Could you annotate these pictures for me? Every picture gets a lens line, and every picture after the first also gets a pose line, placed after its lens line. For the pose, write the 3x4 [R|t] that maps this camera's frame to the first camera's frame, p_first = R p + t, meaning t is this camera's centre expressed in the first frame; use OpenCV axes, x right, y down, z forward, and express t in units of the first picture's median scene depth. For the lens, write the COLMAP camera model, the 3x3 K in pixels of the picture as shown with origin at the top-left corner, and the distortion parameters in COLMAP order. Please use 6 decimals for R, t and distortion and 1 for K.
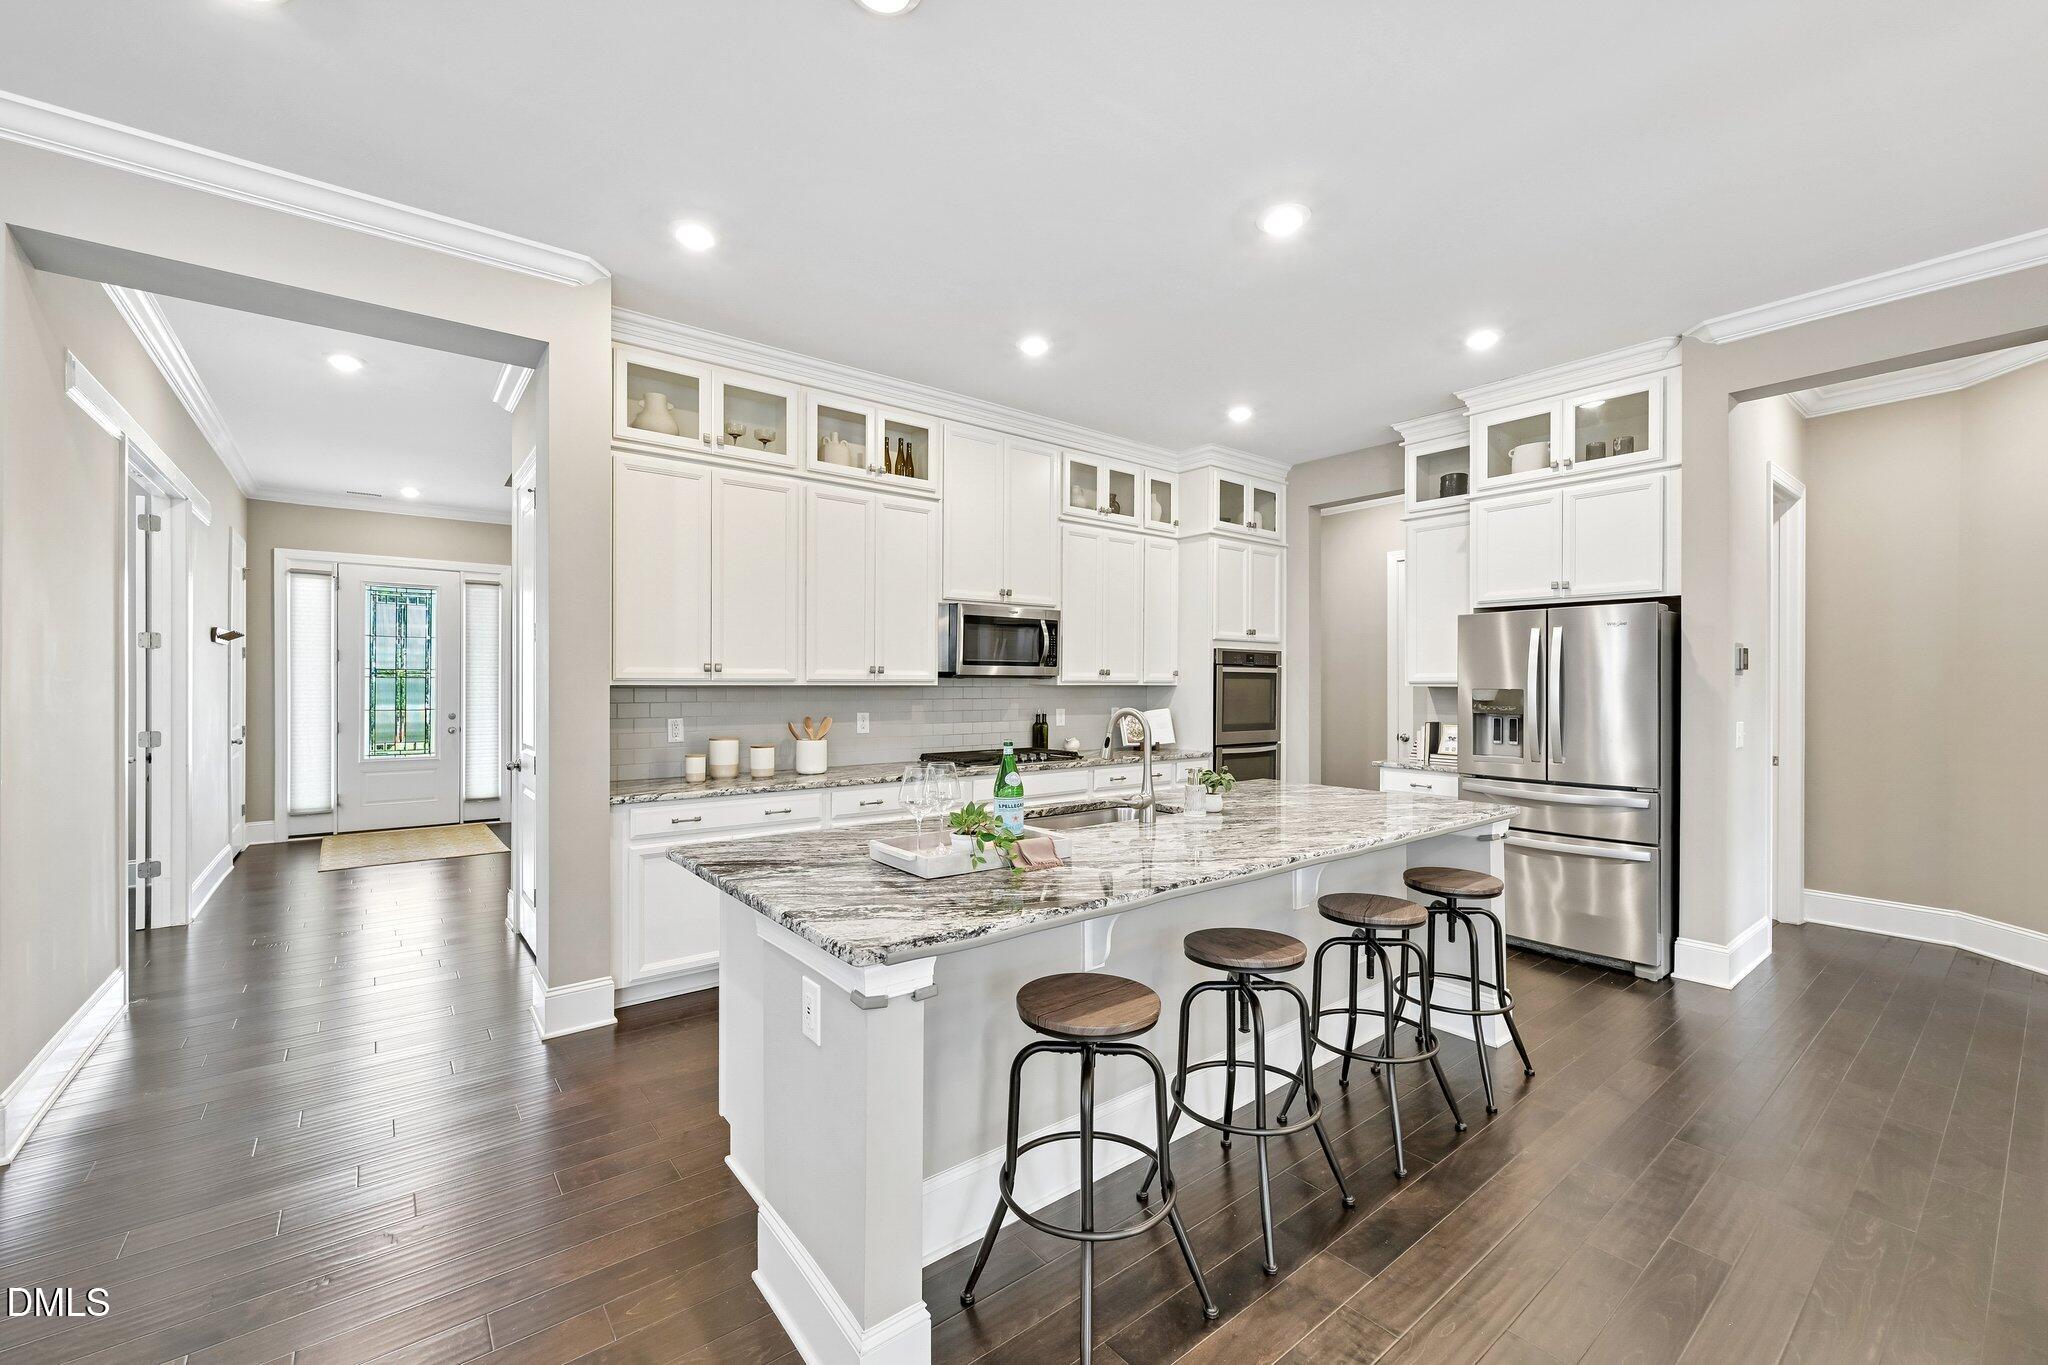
lens RADIAL K [[830.4, 0, 1025.5], [0, 830.4, 686.2], [0, 0, 1]] dist [-0.000352, -0.000180]
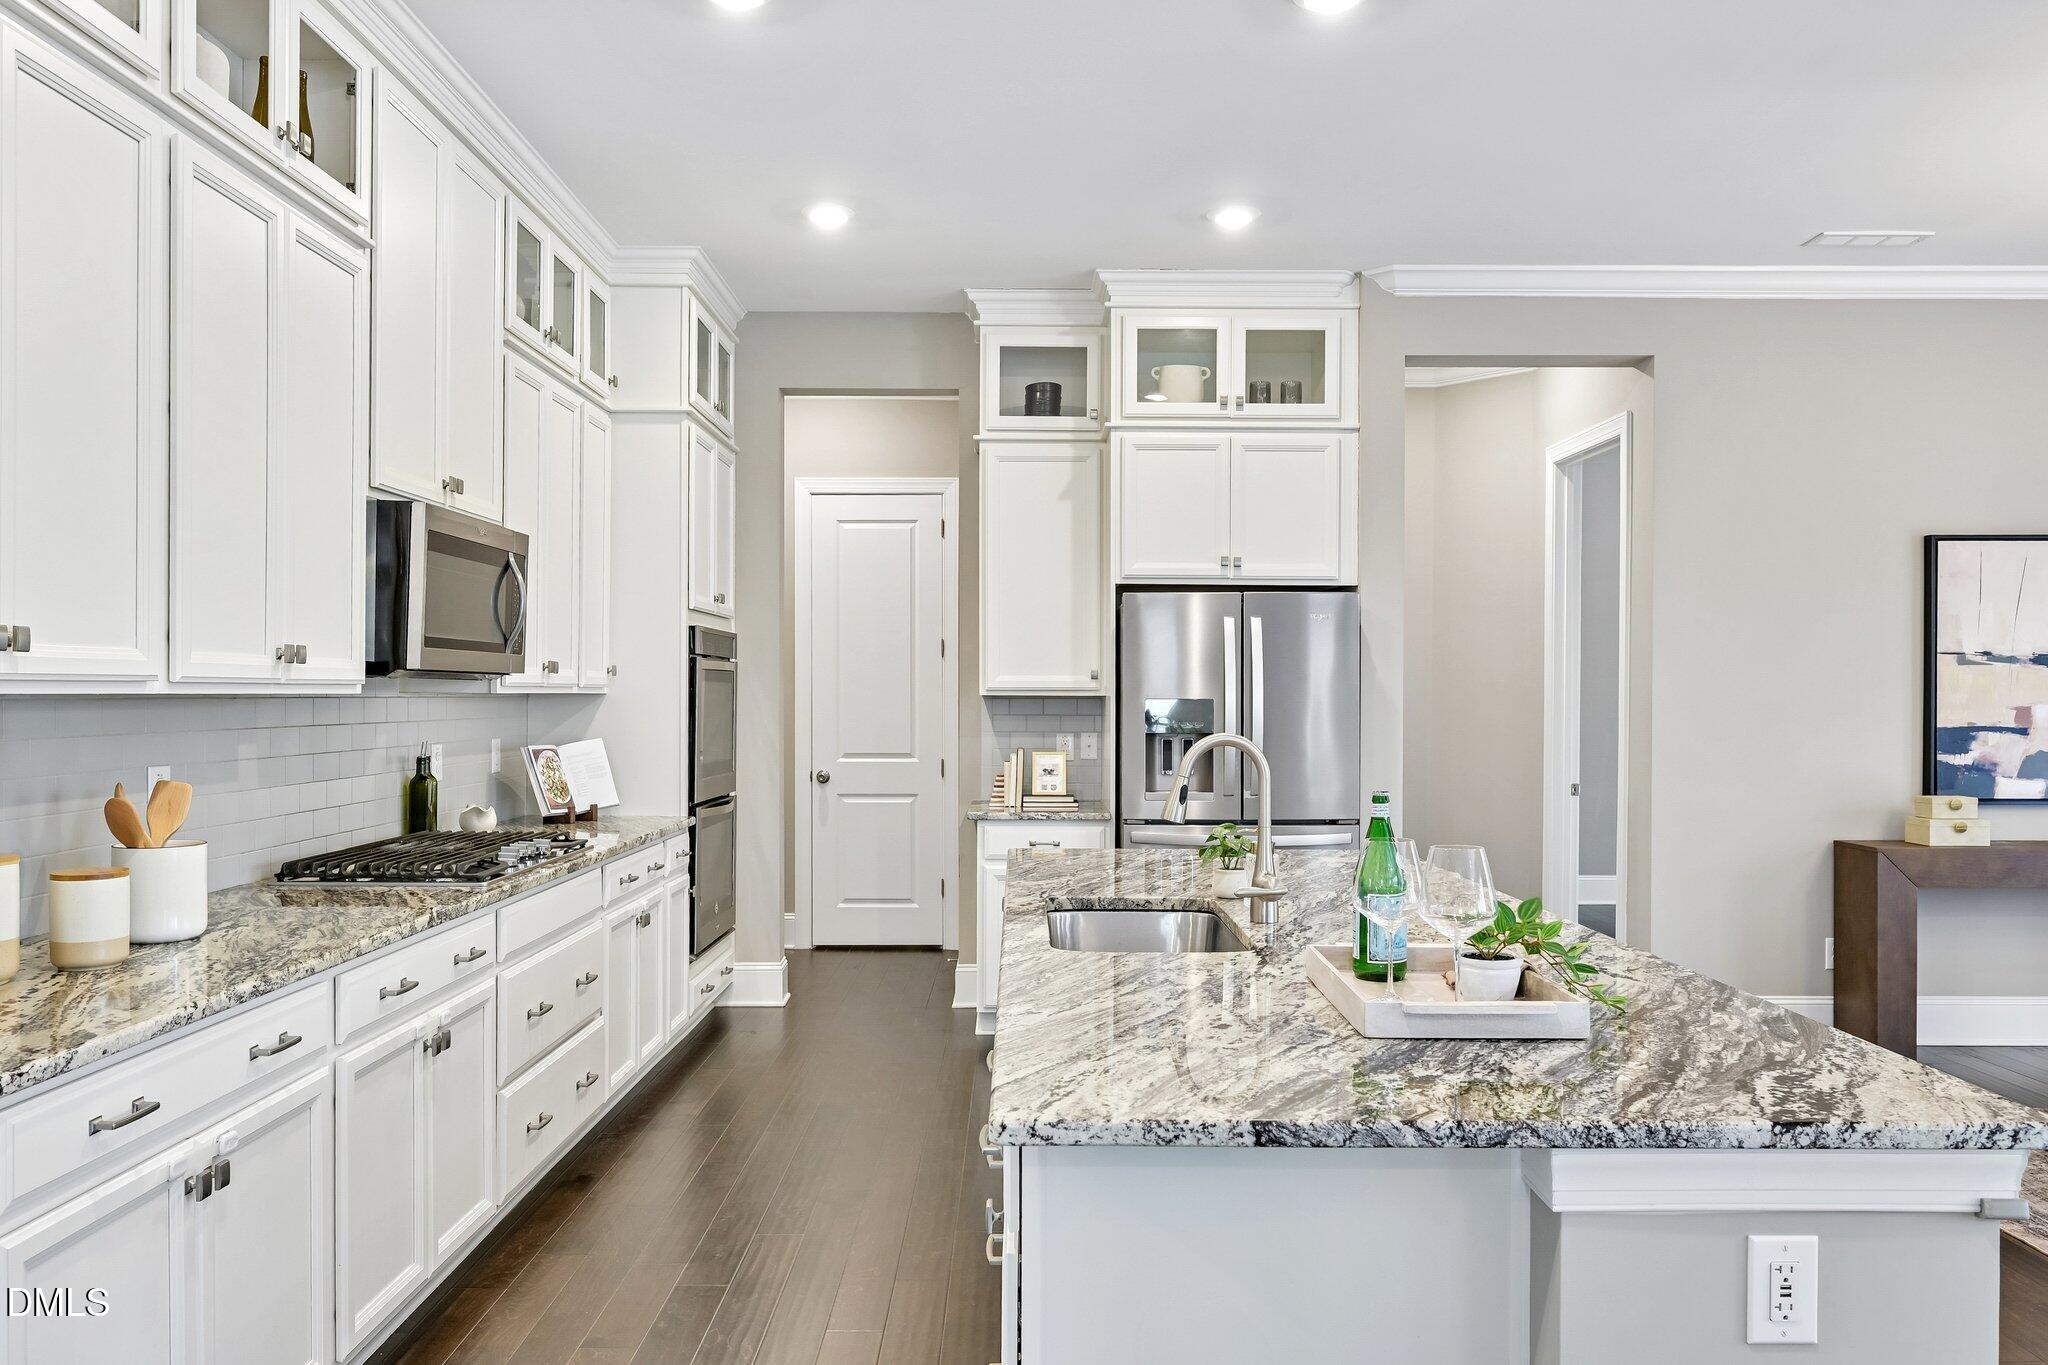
lens RADIAL K [[1473.4, 0, 1017.3], [0, 1473.4, 702.4], [0, 0, 1]] dist [-0.001586, -0.001833]
pose [[0.626484, -0.004719, 0.779420, -0.526591], [-0.000199, 0.999981, 0.006215, -0.001607], [-0.779434, -0.004049, 0.626471, 0.310557]]
